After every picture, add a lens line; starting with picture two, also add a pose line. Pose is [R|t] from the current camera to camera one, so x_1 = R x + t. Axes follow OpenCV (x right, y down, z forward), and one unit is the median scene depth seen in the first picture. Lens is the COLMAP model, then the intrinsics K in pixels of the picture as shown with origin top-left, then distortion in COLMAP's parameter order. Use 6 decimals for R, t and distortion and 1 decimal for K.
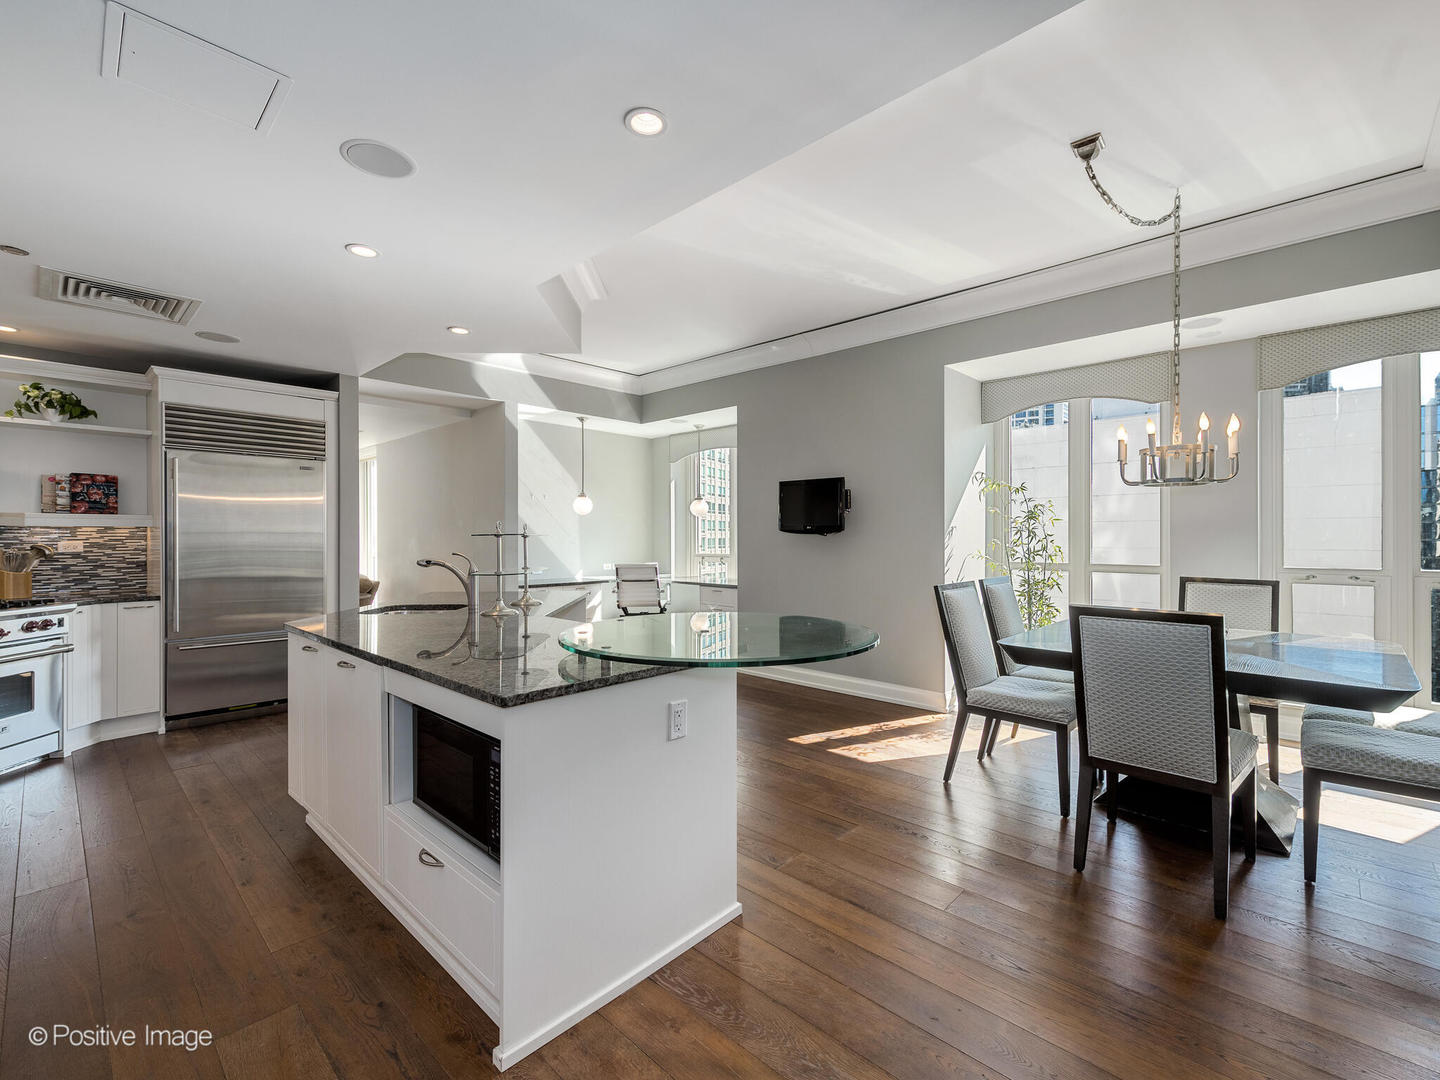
lens RADIAL K [[633.3, 0, 723.1], [0, 633.3, 536.3], [0, 0, 1]] dist [0.010670, -0.000463]
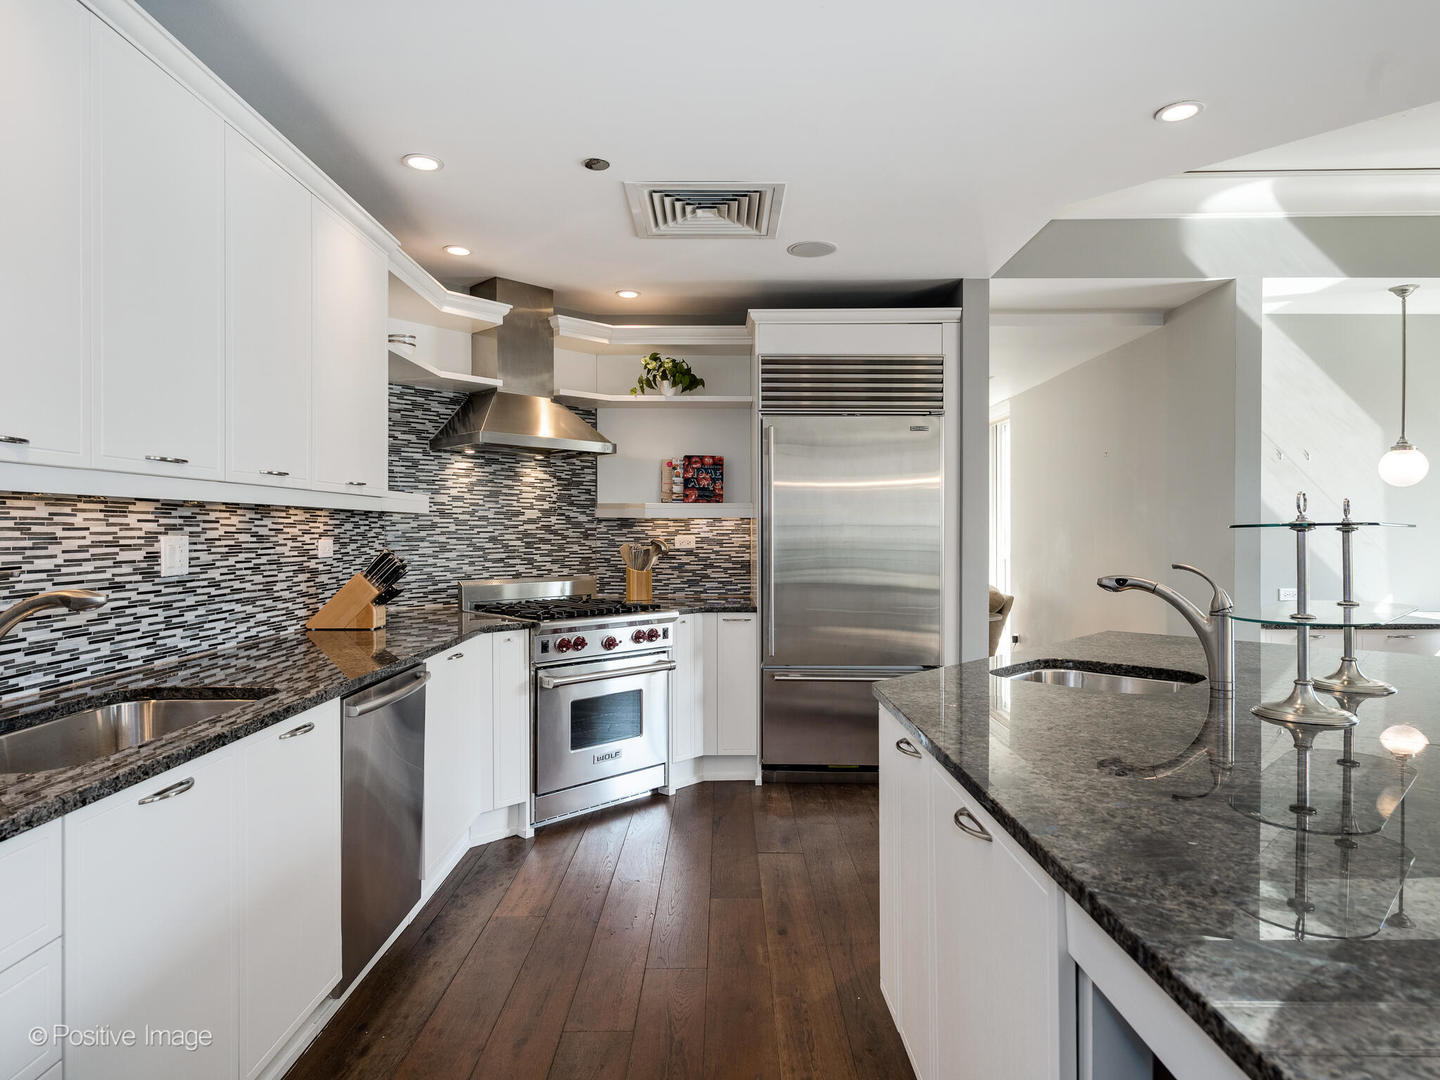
lens RADIAL K [[851.8, 0, 718.8], [0, 851.8, 538.6], [0, 0, 1]] dist [0.008887, -0.003019]
pose [[0.680656, 0.007053, -0.732569, -0.158699], [-0.000639, 0.999959, 0.009033, 0.001202], [0.732603, -0.005681, 0.680632, 0.266188]]
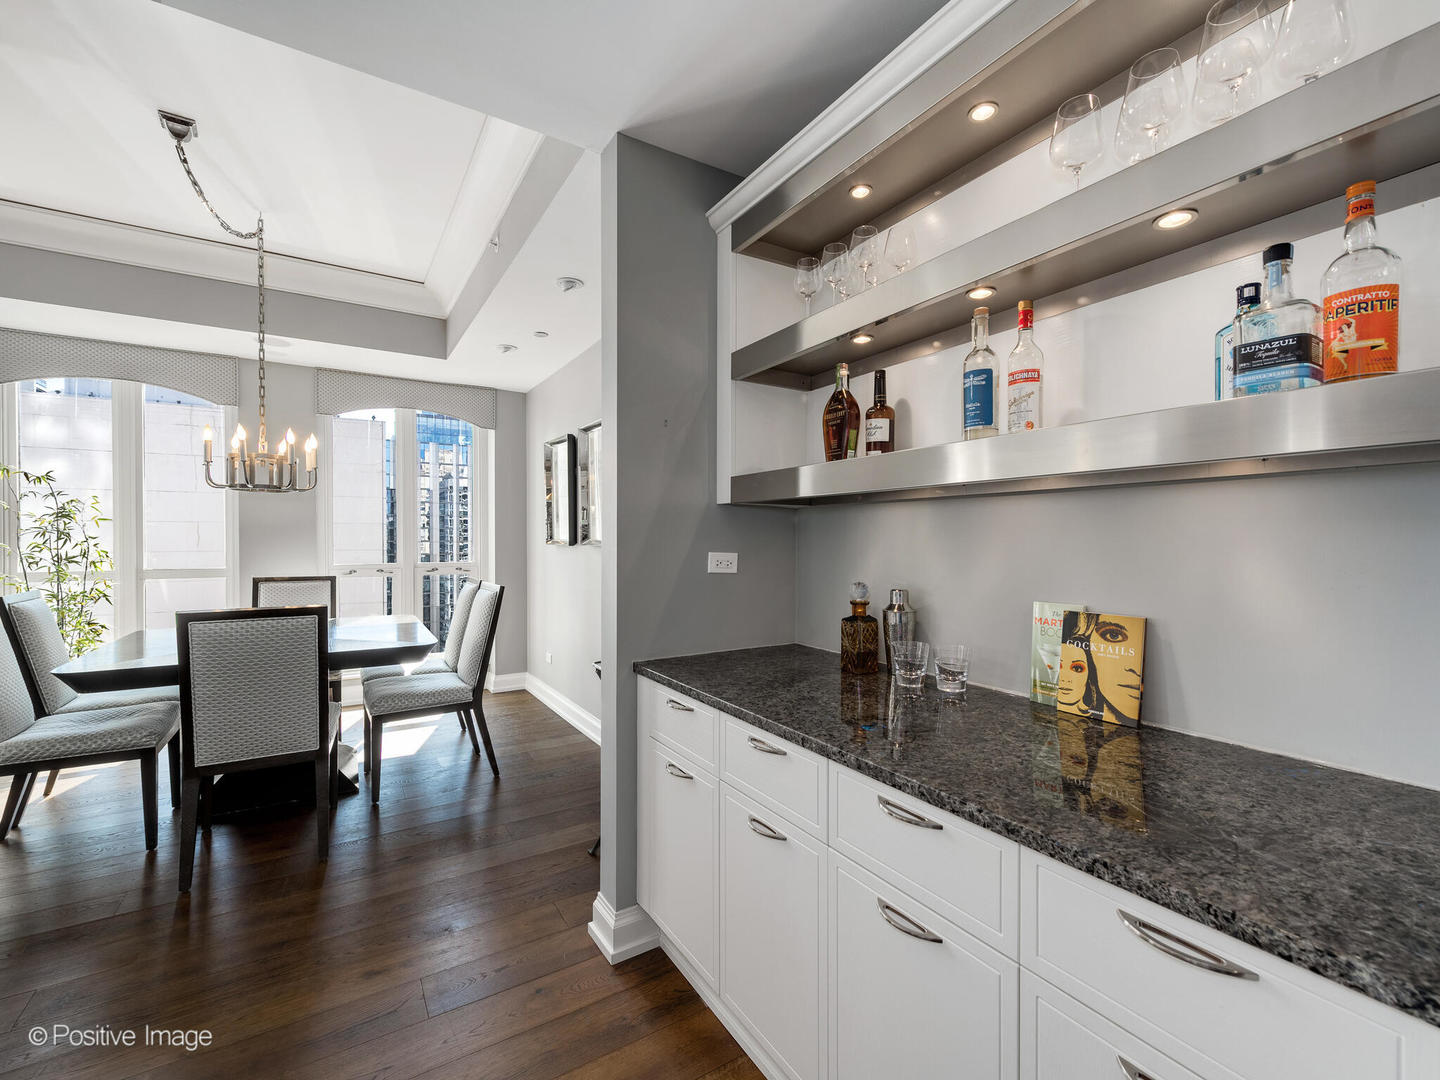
lens RADIAL K [[633.3, 0, 721.9], [0, 633.3, 547.8], [0, 0, 1]] dist [0.010670, -0.000463]
pose [[0.259087, -0.014829, 0.965740, -0.086774], [0.000166, 0.999883, 0.015309, -0.001509], [-0.965854, -0.003806, 0.259059, -0.012452]]
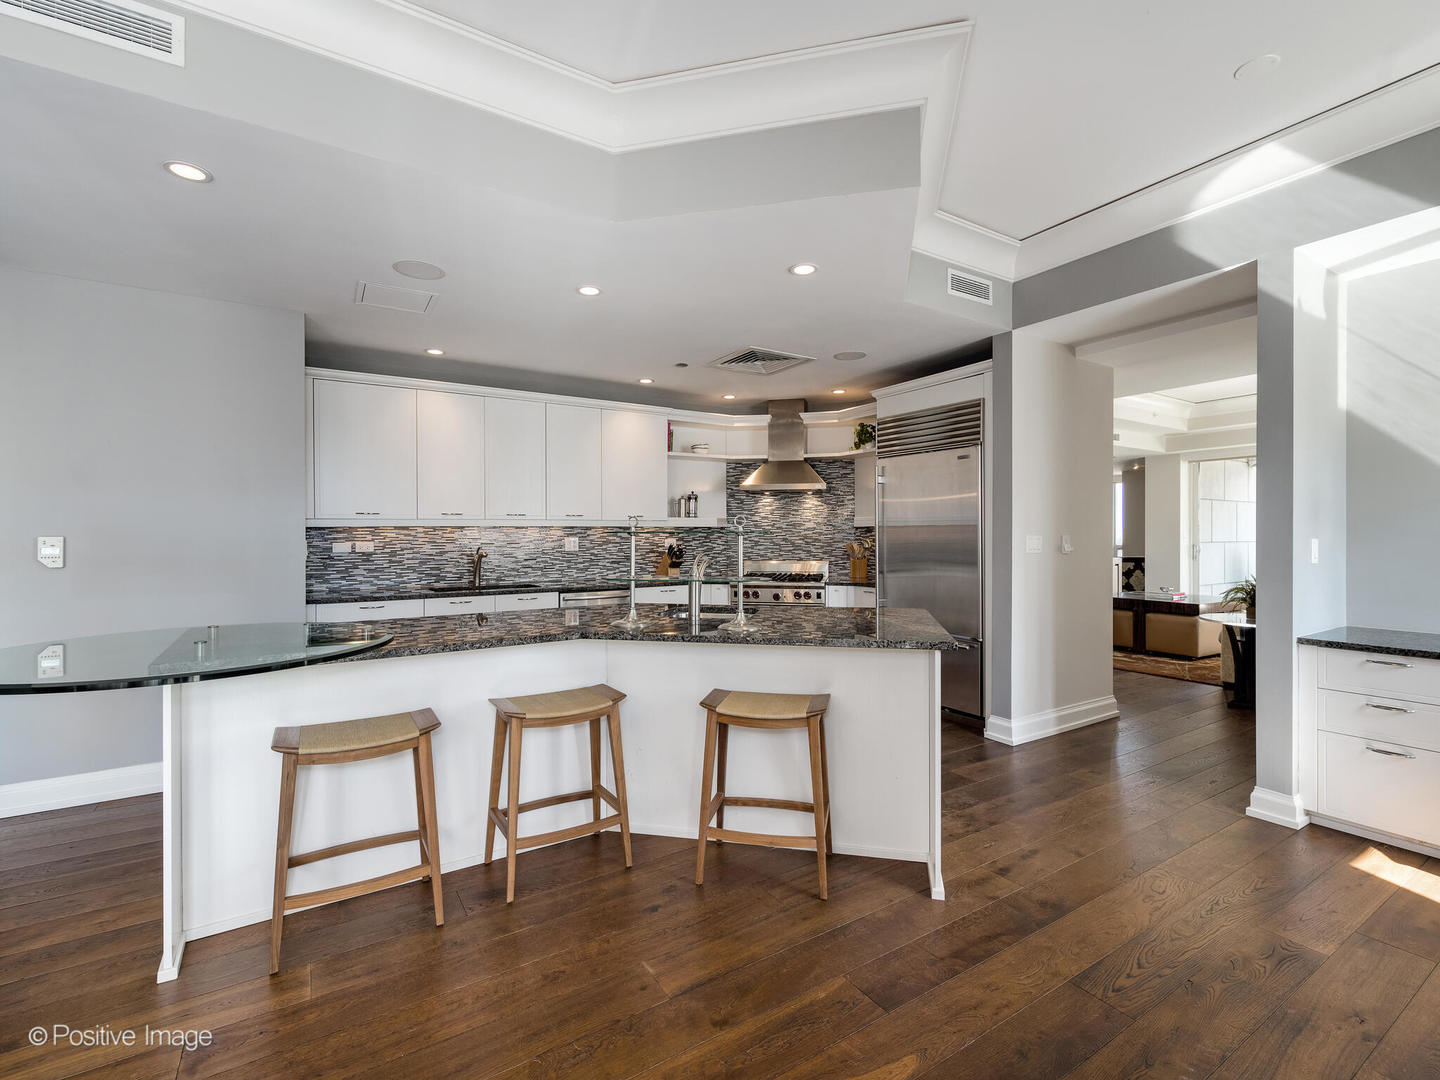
lens RADIAL K [[666.1, 0, 727.2], [0, 666.1, 536.1], [0, 0, 1]] dist [0.003828, -0.001408]
pose [[-0.254475, 0.003437, -0.967073, 0.378448], [0.004072, 0.999989, 0.002483, 0.000034], [0.967071, -0.003306, -0.254486, 1.045565]]
